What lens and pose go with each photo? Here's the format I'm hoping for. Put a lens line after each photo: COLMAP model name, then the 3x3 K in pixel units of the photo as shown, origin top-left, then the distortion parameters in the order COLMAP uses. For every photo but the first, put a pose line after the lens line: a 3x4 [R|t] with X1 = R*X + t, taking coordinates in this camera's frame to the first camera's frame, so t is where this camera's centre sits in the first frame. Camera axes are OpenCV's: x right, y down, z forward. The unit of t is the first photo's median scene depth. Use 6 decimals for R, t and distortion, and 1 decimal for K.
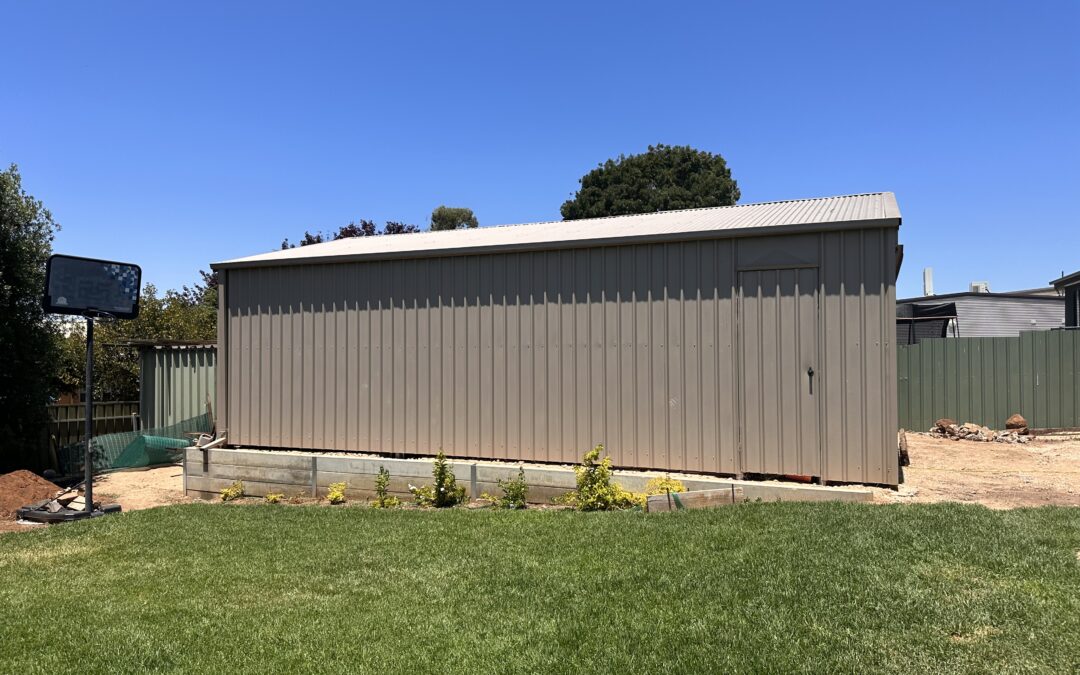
lens RADIAL K [[767.4, 0, 540.5], [0, 767.4, 338.9], [0, 0, 1]] dist [0.082930, -0.002213]
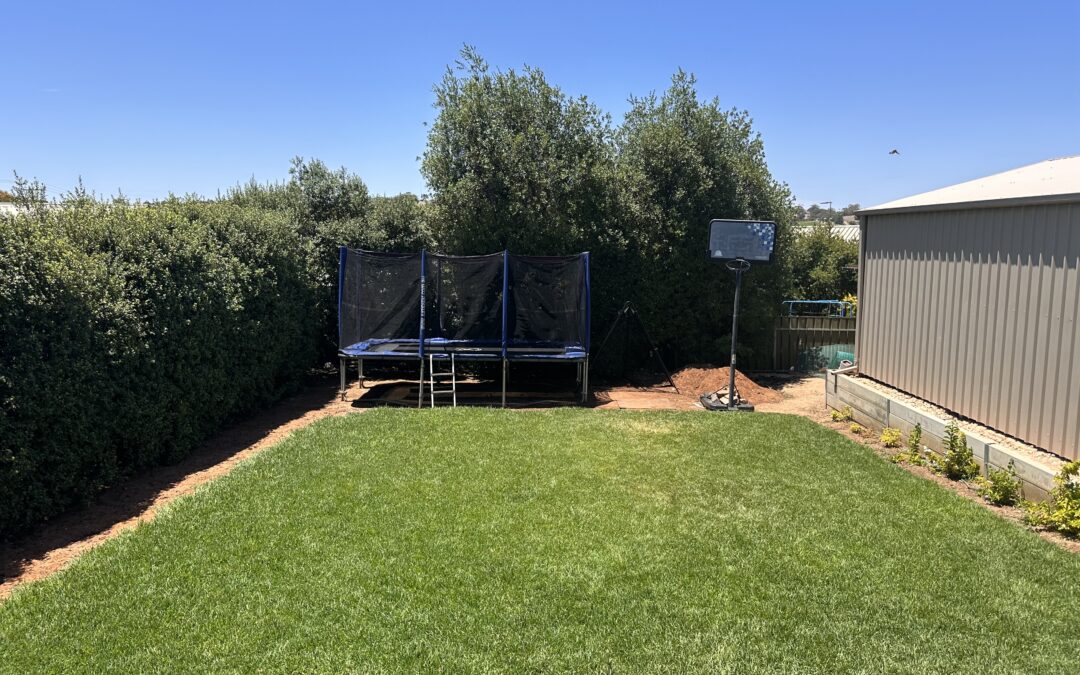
lens RADIAL K [[767.4, 0, 541.2], [0, 767.4, 335.3], [0, 0, 1]] dist [0.082930, -0.002213]
pose [[0.453283, 0.117476, -0.883591, 0.448702], [0.007704, 0.990724, 0.135671, -0.088576], [0.891333, -0.068305, 0.448174, 0.103805]]
